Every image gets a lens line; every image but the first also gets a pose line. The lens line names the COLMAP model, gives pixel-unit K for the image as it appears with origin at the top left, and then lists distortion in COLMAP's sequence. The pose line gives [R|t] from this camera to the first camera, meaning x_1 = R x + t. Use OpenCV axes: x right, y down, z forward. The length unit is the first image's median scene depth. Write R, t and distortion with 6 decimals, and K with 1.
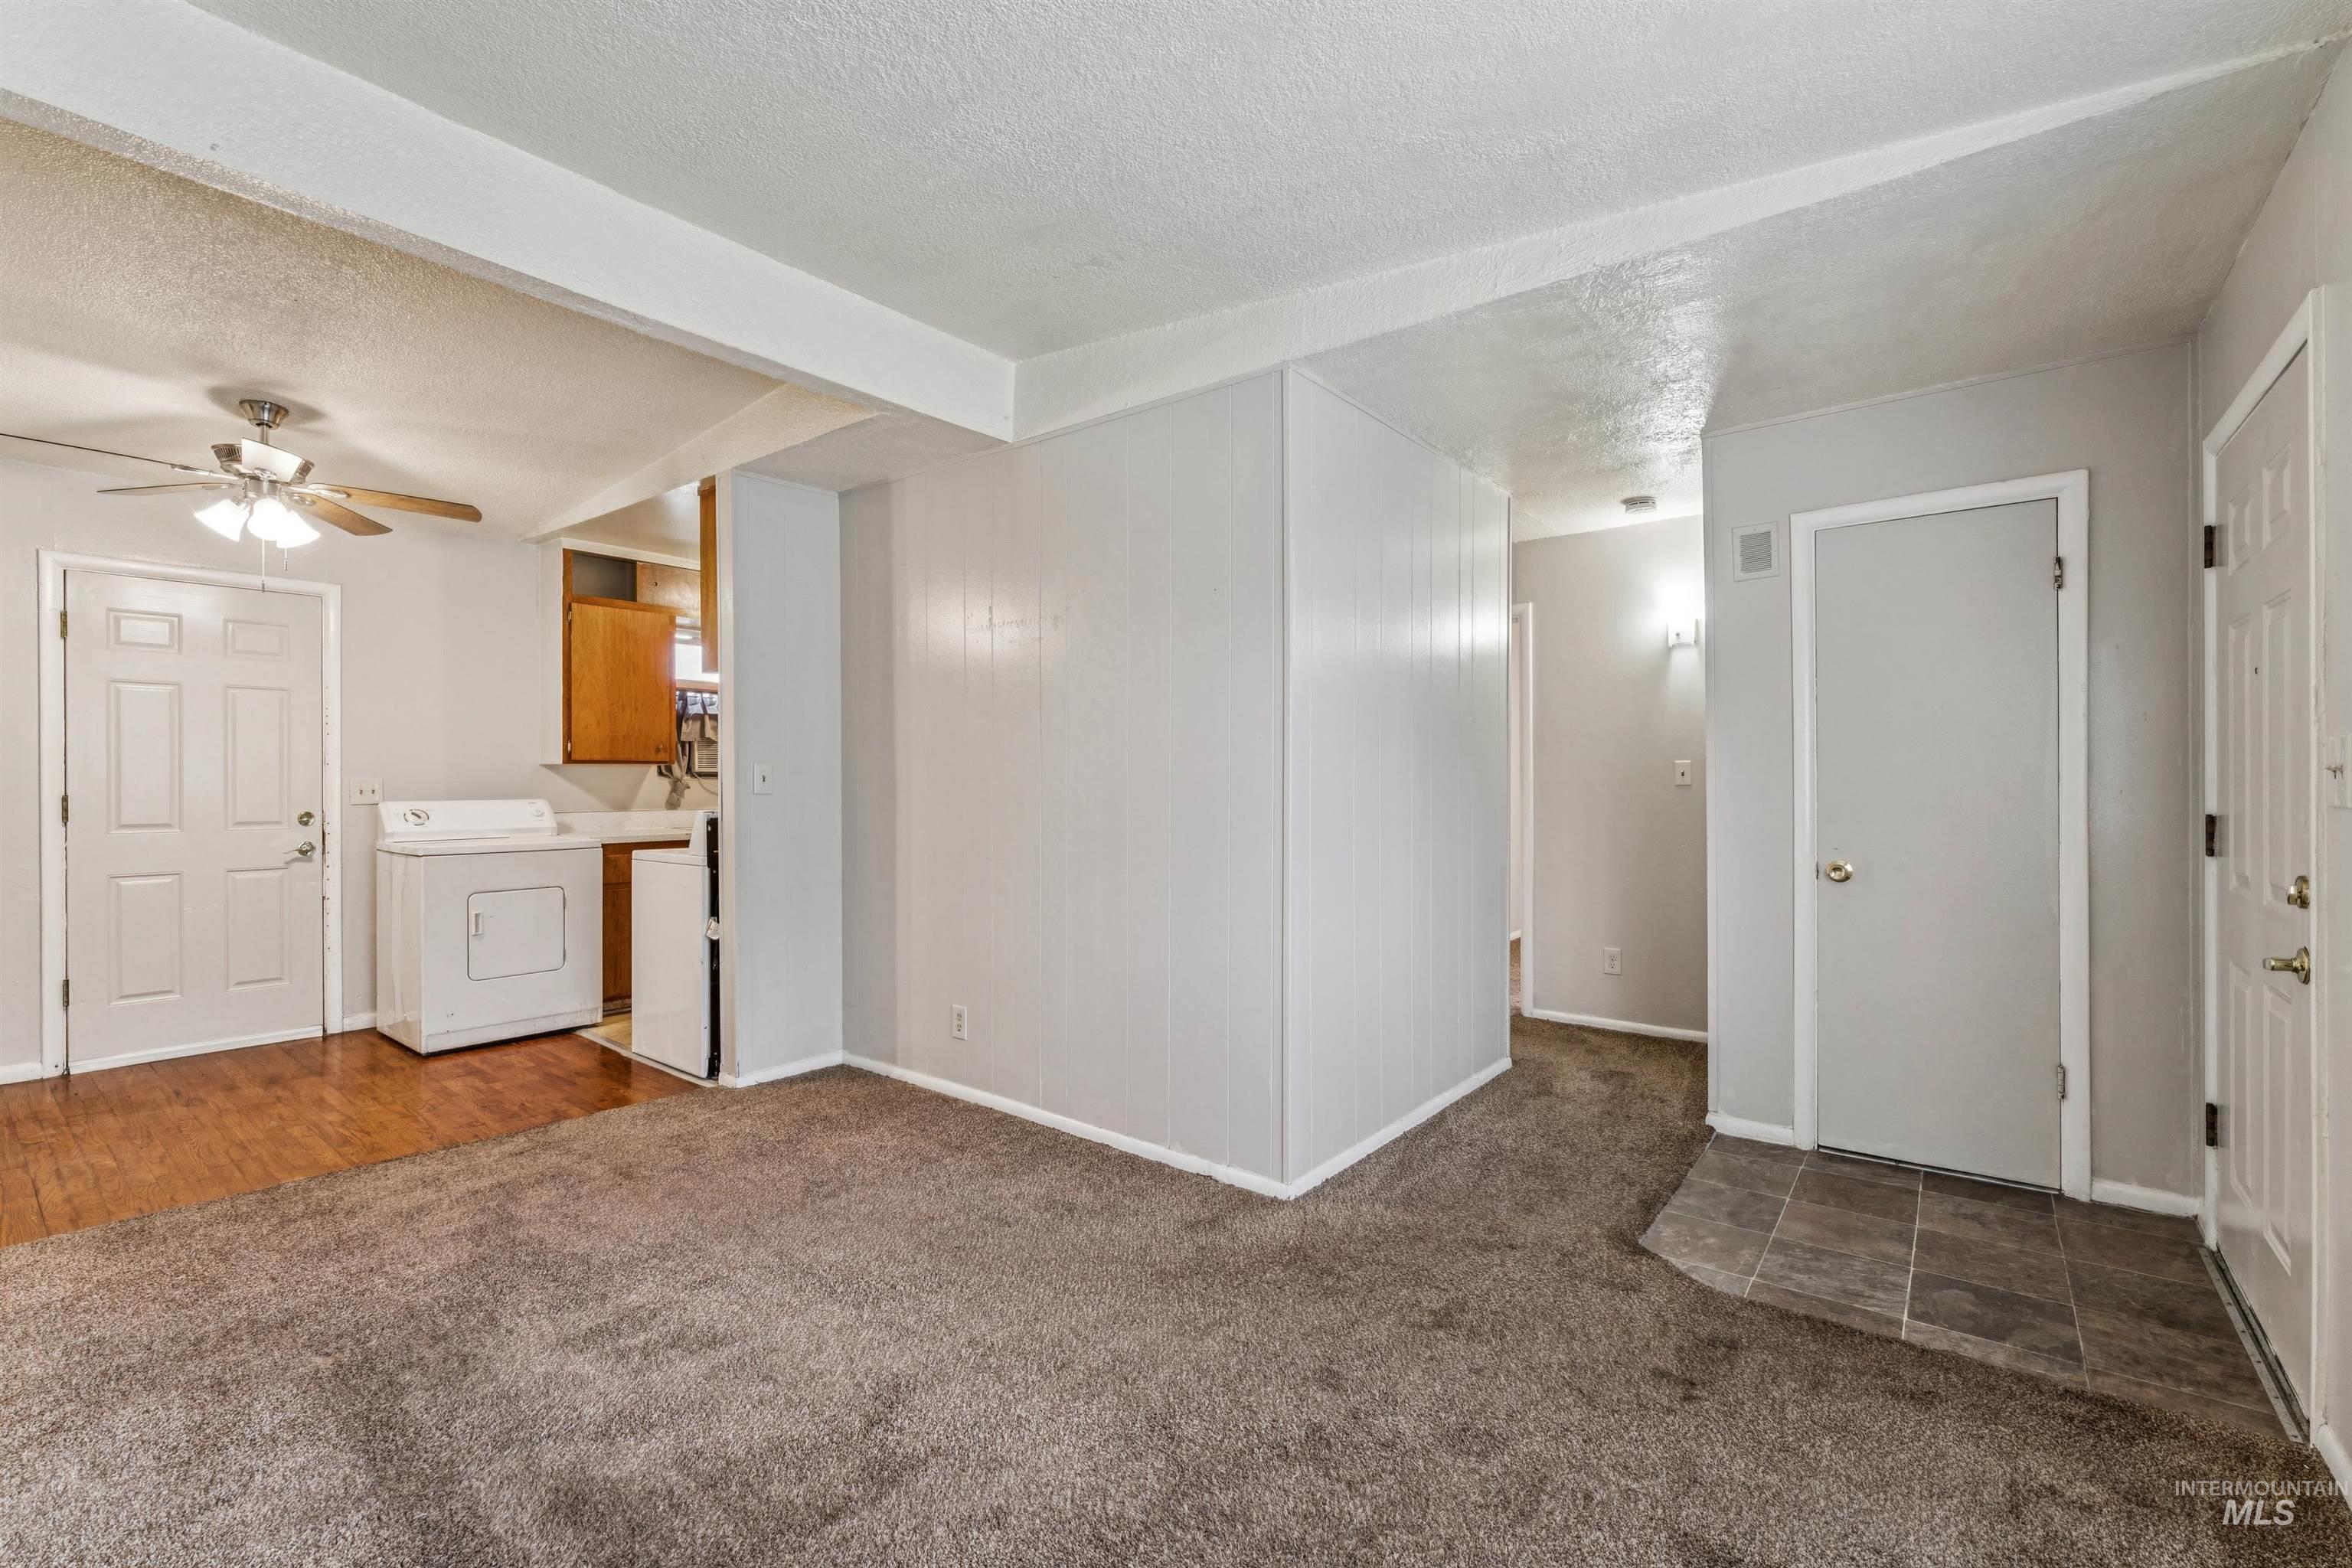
lens RADIAL K [[1016.2, 0, 1176.0], [0, 1016.2, 784.0], [0, 0, 1]] dist [-0.002684, 0.000687]
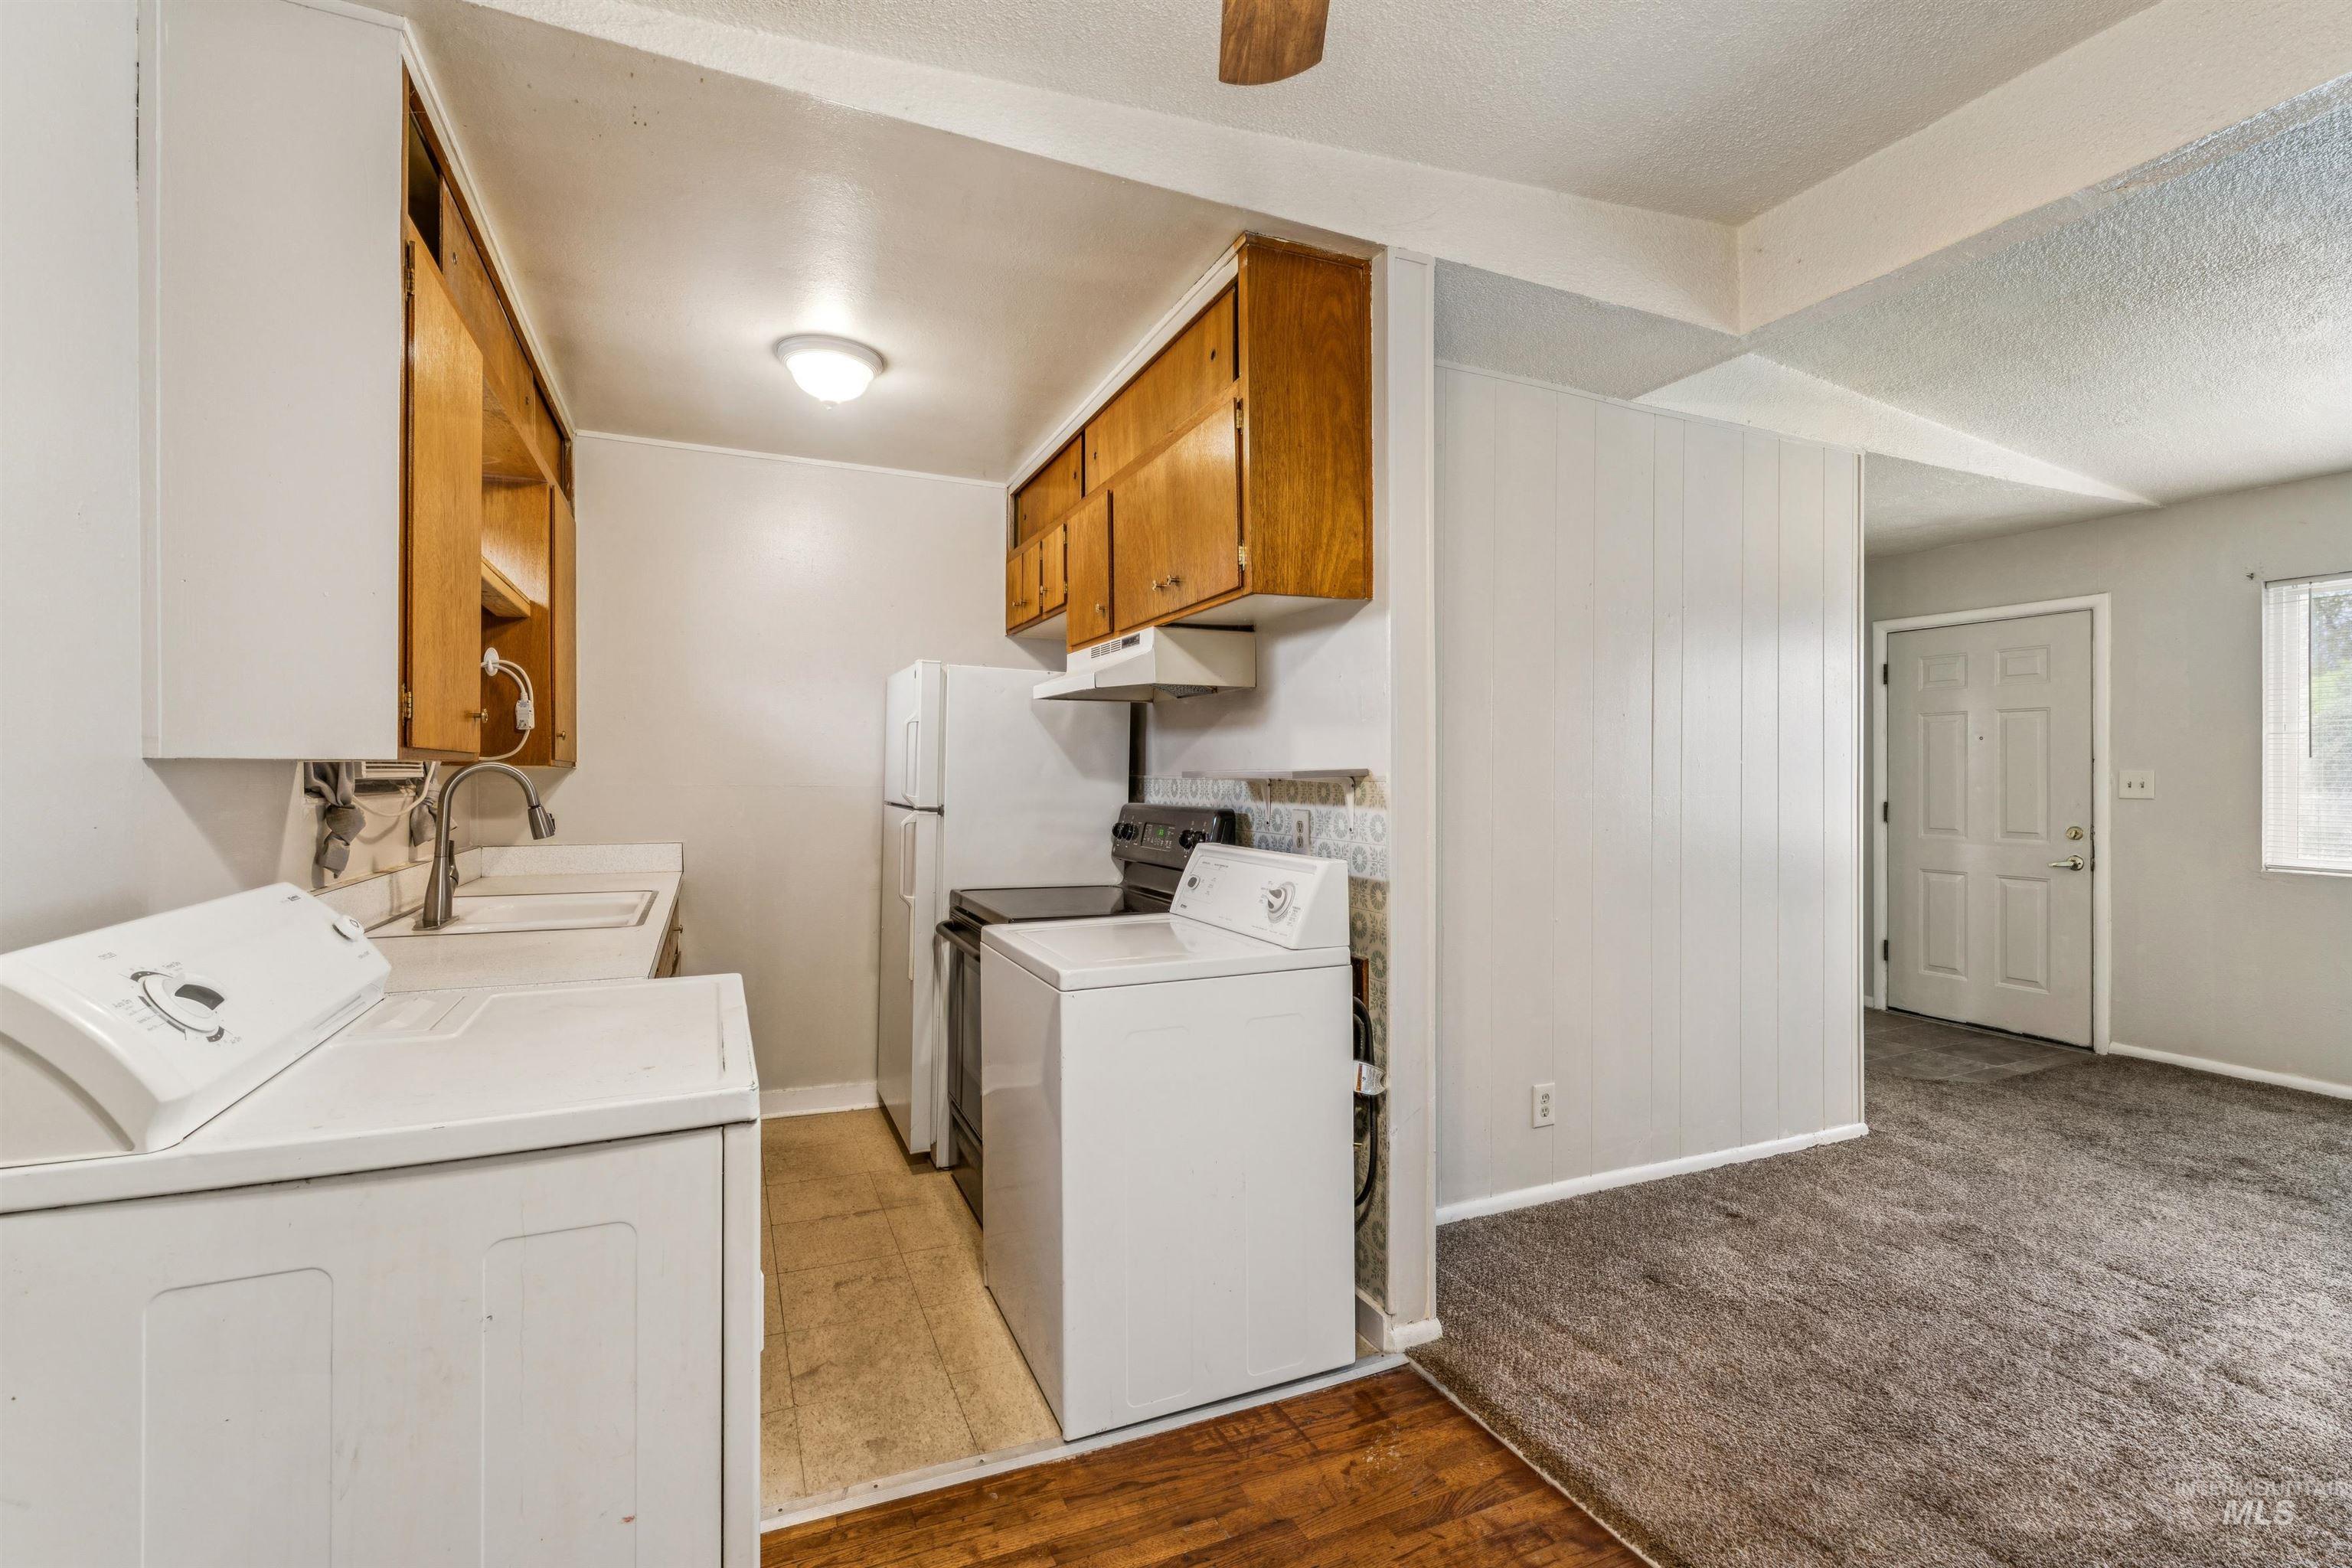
lens RADIAL K [[1045.1, 0, 1174.1], [0, 1045.1, 777.3], [0, 0, 1]] dist [-0.001170, -0.000370]
pose [[0.457109, -0.002566, 0.889407, -0.991635], [0.003203, 0.999994, 0.001239, -0.018141], [-0.889405, 0.002283, 0.457115, 0.830032]]
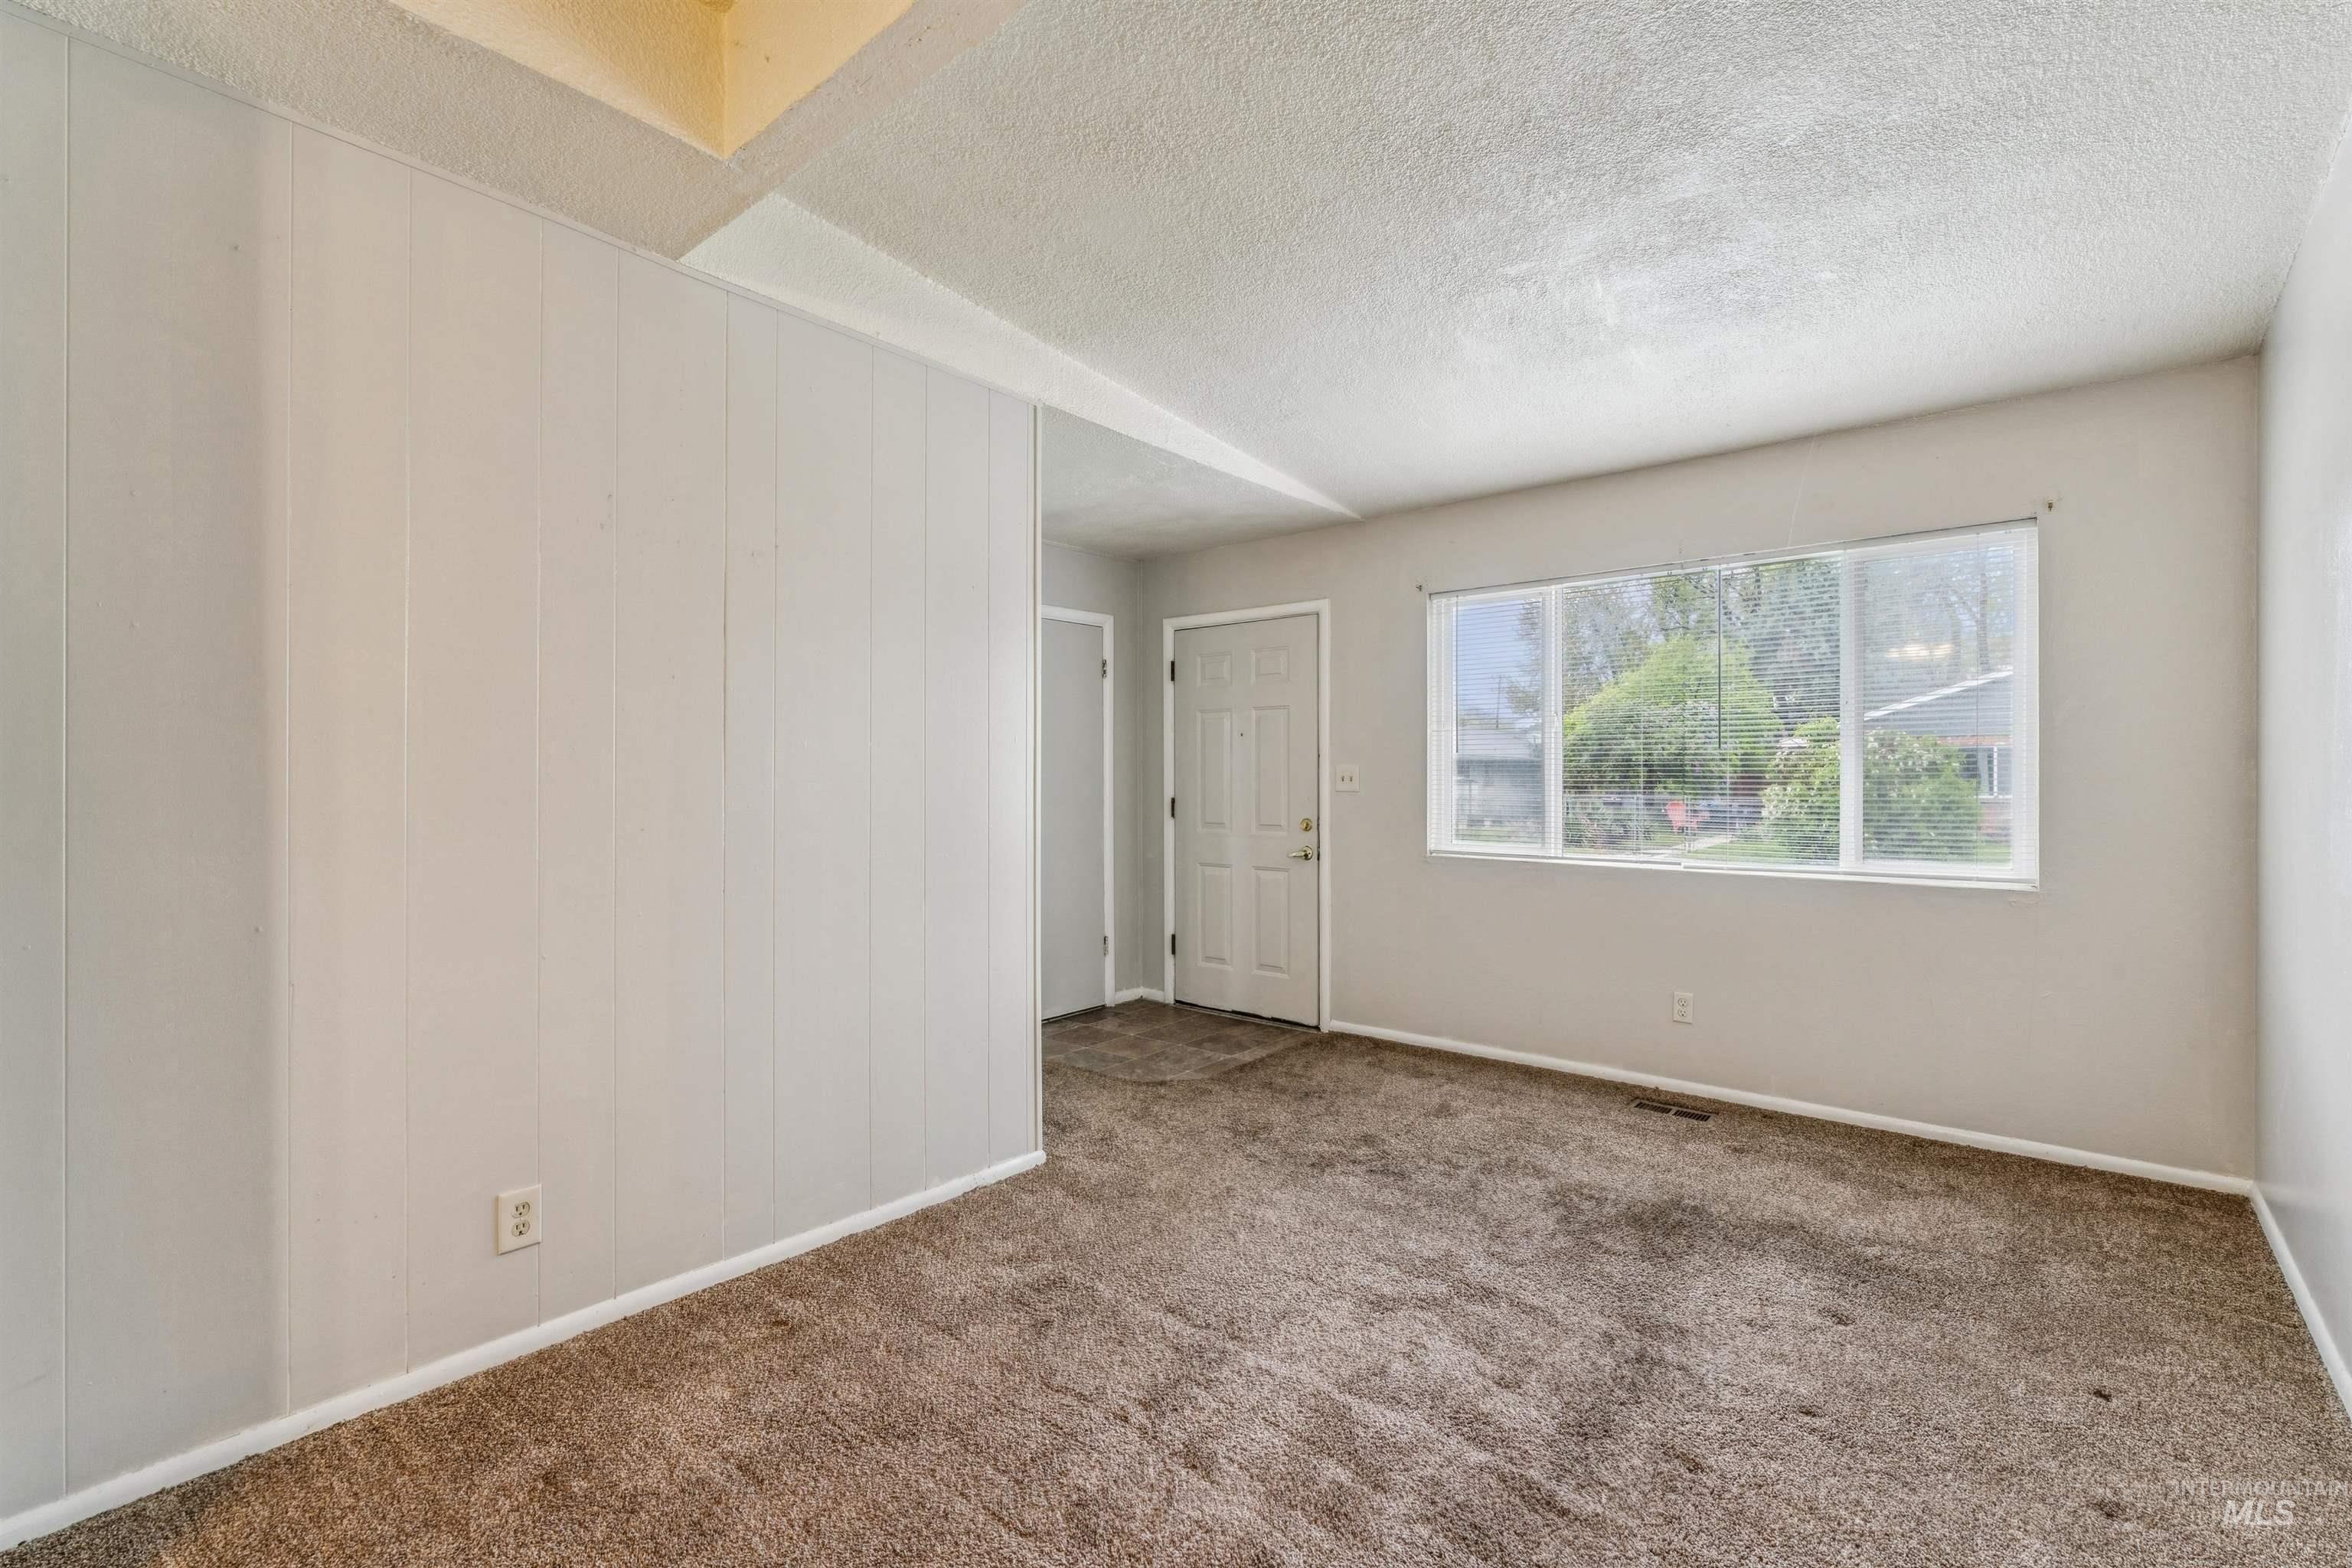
lens RADIAL K [[1035.2, 0, 1174.0], [0, 1035.2, 788.8], [0, 0, 1]] dist [-0.004401, -0.000710]
pose [[0.028835, -0.007207, 0.999558, -0.717301], [0.003836, 0.999967, 0.007099, -0.002706], [-0.999577, 0.003630, 0.028862, 0.587241]]
